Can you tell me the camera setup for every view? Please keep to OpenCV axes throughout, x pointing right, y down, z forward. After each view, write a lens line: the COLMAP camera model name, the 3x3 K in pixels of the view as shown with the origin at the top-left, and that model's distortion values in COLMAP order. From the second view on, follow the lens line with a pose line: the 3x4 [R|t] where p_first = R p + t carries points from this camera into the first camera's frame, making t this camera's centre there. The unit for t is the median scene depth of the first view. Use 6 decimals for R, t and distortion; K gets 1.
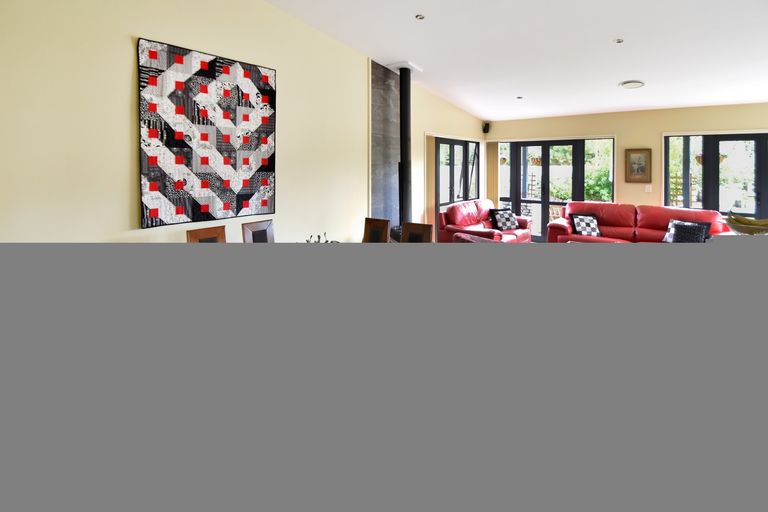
lens RADIAL K [[324.0, 0, 384.6], [0, 324.0, 269.4], [0, 0, 1]] dist [-0.000964, -0.000335]
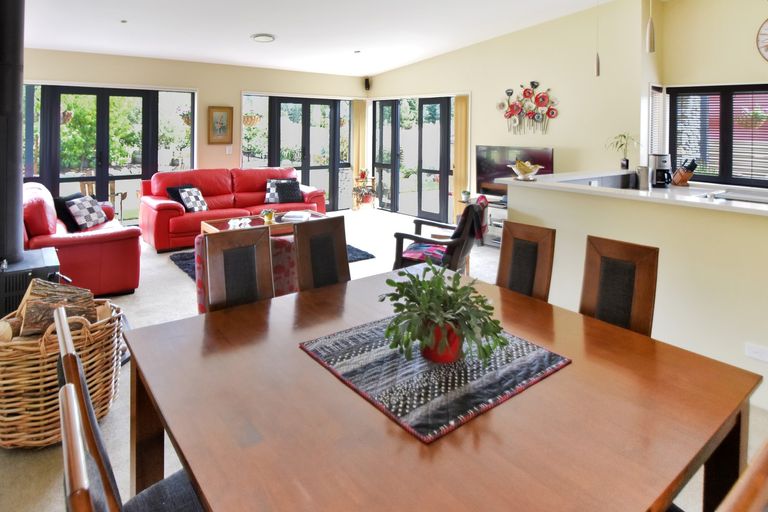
lens RADIAL K [[447.2, 0, 384.0], [0, 447.2, 256.0], [0, 0, 1]] dist [-0.001218, -0.000247]
pose [[0.286726, -0.266917, 0.920078, -0.302417], [0.285001, 0.940685, 0.184080, -0.076877], [-0.914638, 0.209442, 0.345791, 0.230010]]
